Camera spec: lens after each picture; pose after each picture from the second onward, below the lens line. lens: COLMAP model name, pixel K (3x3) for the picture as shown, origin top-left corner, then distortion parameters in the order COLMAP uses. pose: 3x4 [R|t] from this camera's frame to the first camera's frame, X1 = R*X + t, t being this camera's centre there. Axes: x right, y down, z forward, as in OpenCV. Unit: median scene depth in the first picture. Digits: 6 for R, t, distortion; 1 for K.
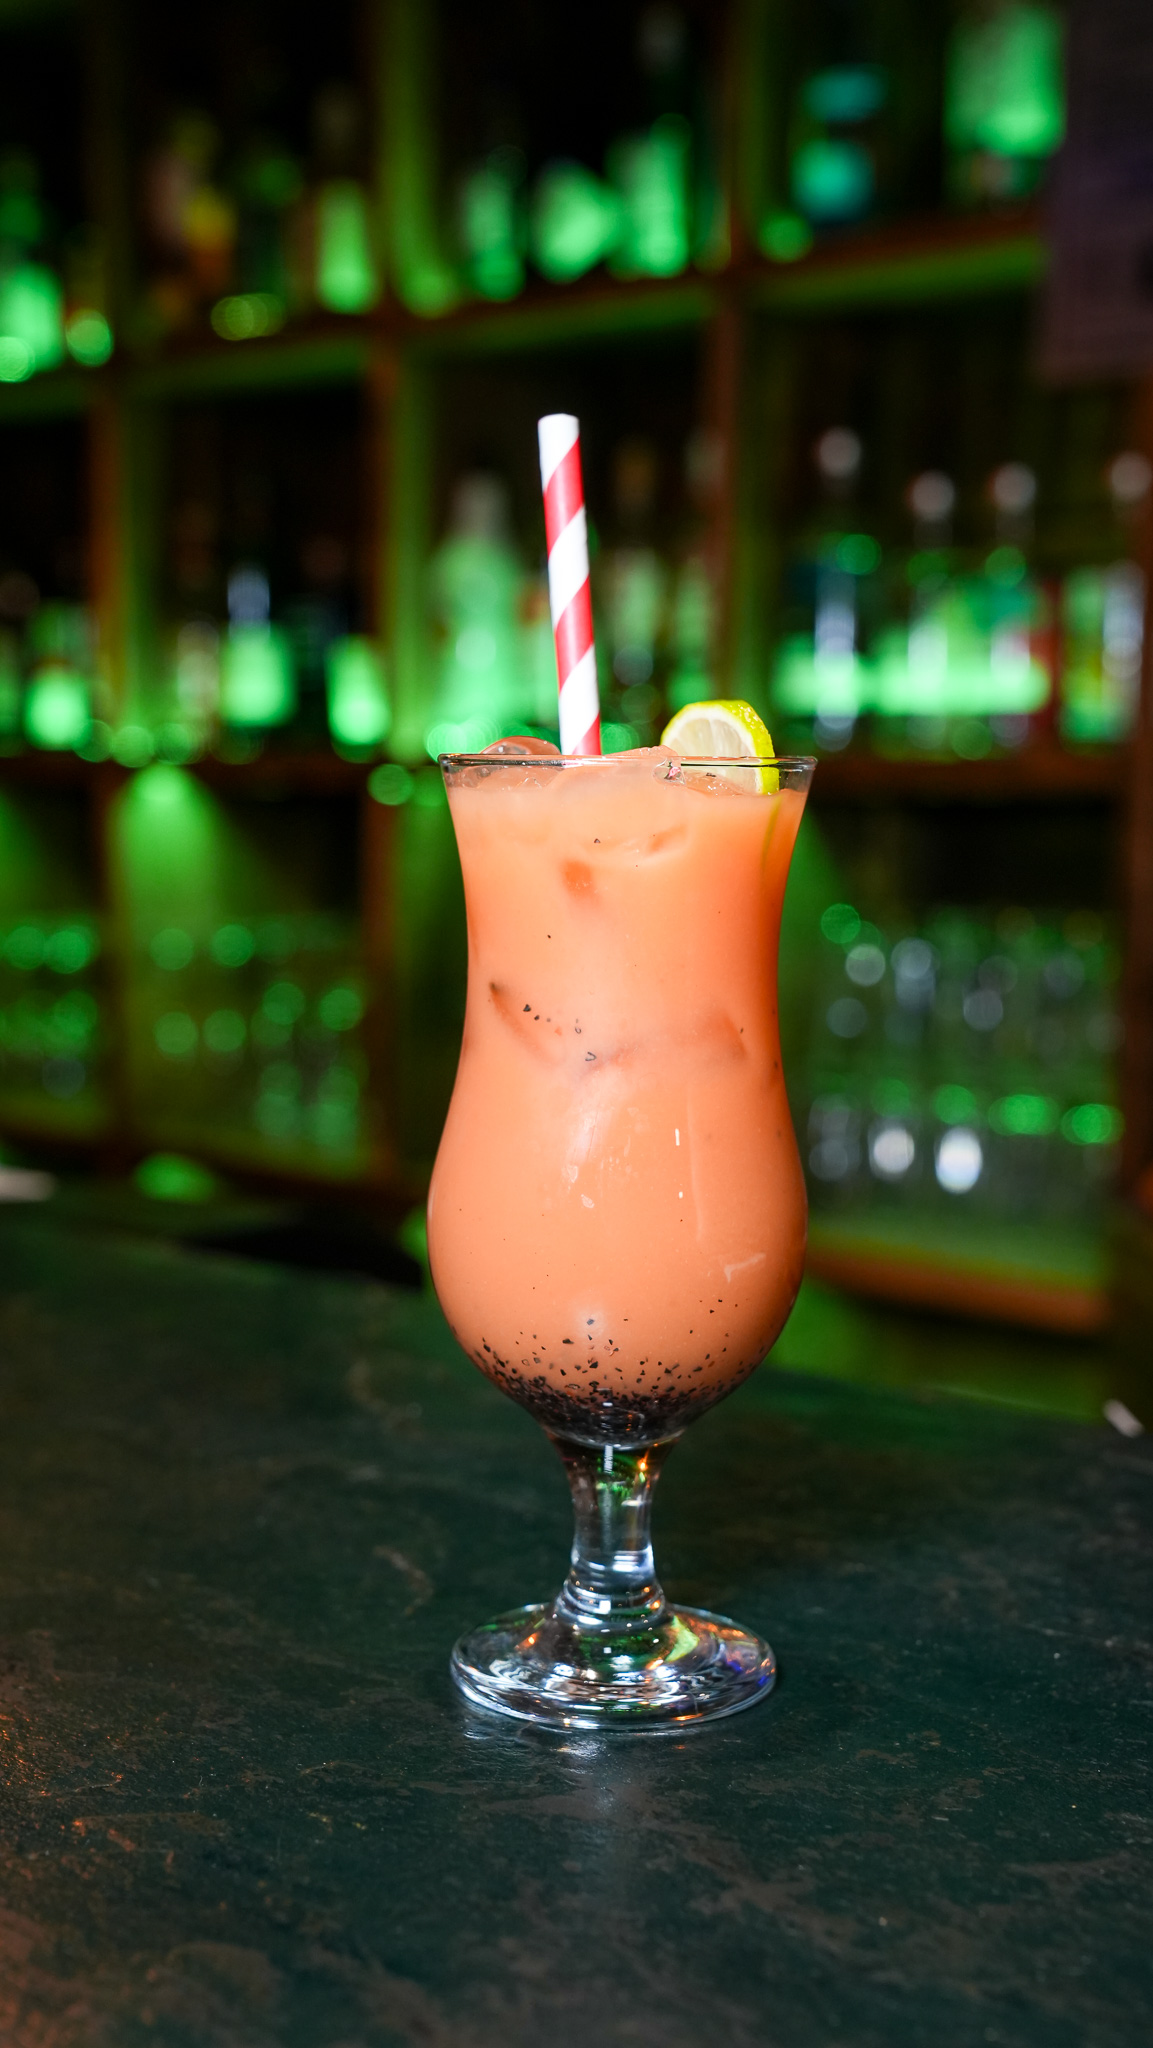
lens RADIAL K [[2974.4, 0, 576.5], [0, 2974.4, 1024.0], [0, 0, 1]] dist [0.043766, 0.549441]
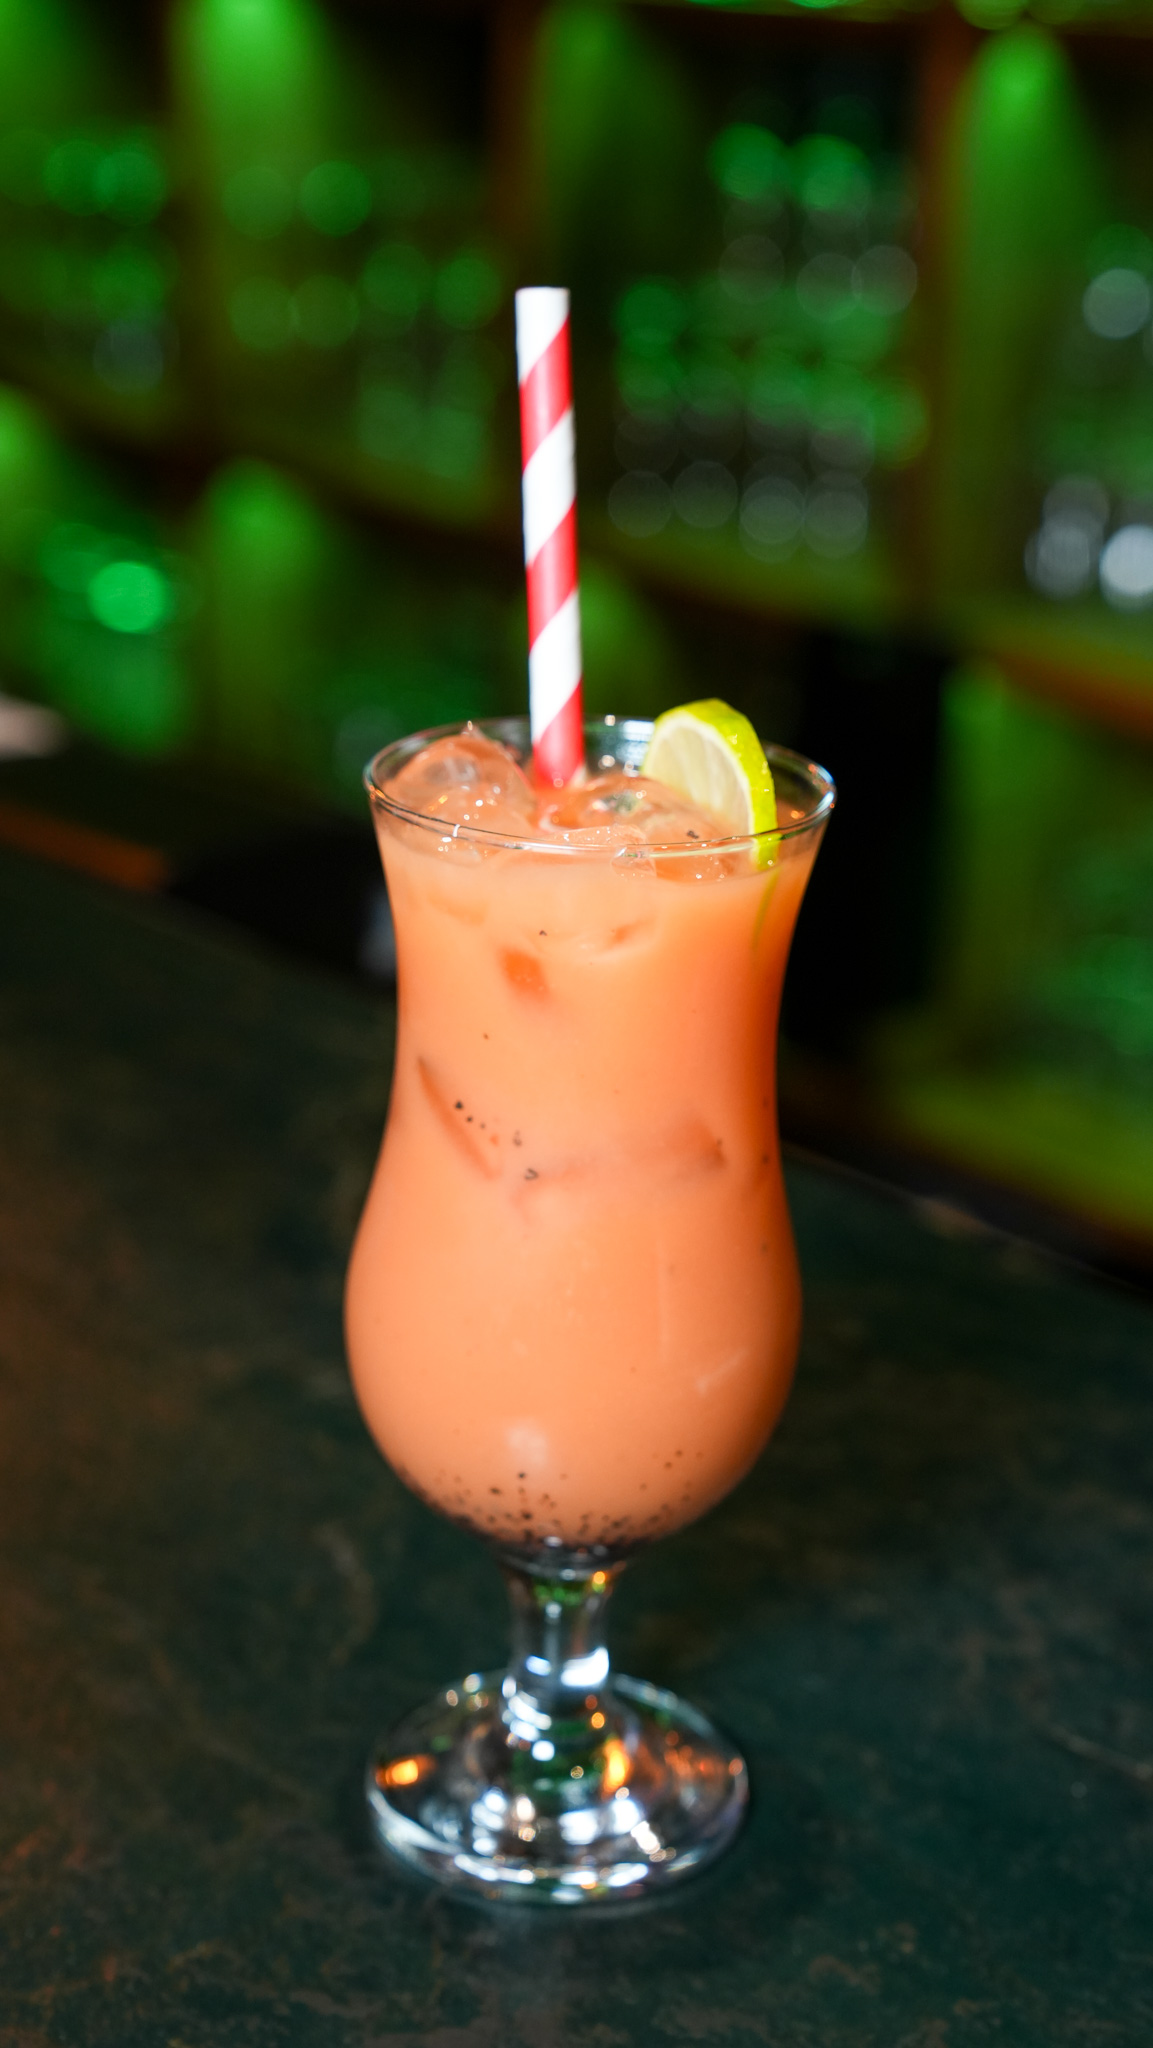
lens RADIAL K [[3588.9, 0, 576.5], [0, 3588.9, 1024.0], [0, 0, 1]] dist [0.152373, 0.125727]
pose [[0.997275, 0.047751, -0.056233, 0.070268], [-0.032203, 0.967574, 0.250527, -0.275679], [0.066373, -0.248033, 0.966475, 0.046460]]
